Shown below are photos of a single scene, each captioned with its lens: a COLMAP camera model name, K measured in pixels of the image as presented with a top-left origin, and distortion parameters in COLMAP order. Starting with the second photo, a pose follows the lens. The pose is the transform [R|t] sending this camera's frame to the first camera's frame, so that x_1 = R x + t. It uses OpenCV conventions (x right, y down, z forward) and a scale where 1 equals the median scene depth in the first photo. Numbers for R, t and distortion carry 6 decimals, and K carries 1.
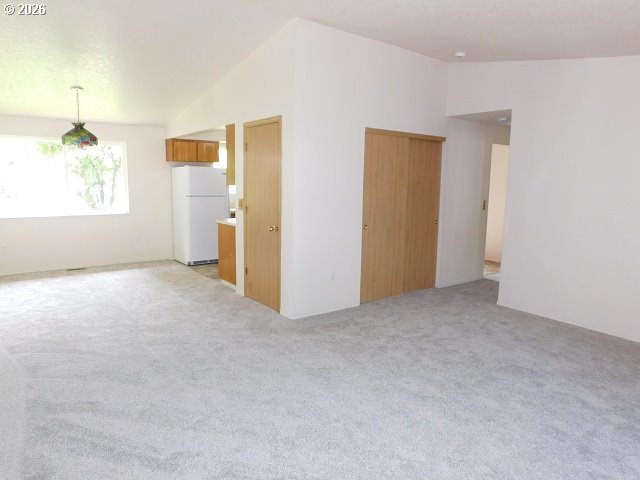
lens RADIAL K [[429.2, 0, 320.0], [0, 429.2, 240.0], [0, 0, 1]] dist [-0.052672, 0.047931]
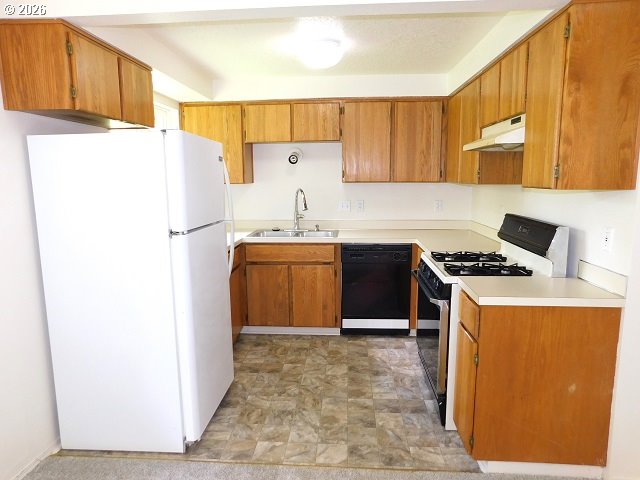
lens RADIAL K [[429.2, 0, 320.0], [0, 429.2, 240.0], [0, 0, 1]] dist [-0.052672, 0.047931]
pose [[0.662415, -0.133436, 0.737158, -0.462429], [0.124478, 0.989935, 0.067335, -0.105510], [-0.738723, 0.047156, 0.672357, 0.730698]]
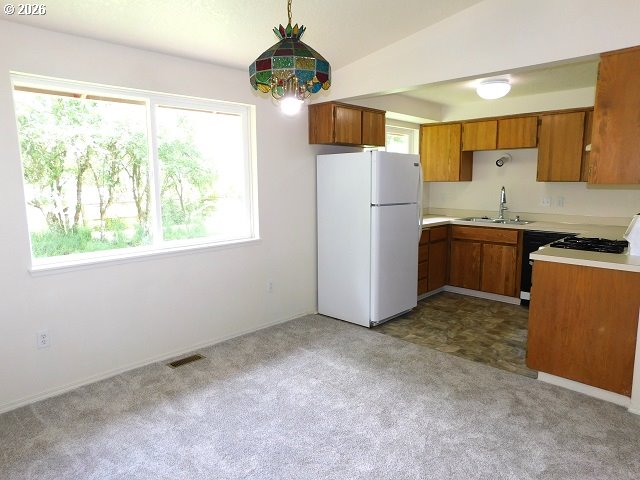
lens RADIAL K [[429.2, 0, 320.0], [0, 429.2, 240.0], [0, 0, 1]] dist [-0.052672, 0.047931]
pose [[0.988629, -0.043631, 0.143906, -0.461612], [0.043438, 0.999046, 0.004482, -0.063402], [-0.143965, 0.001820, 0.989581, 0.464062]]
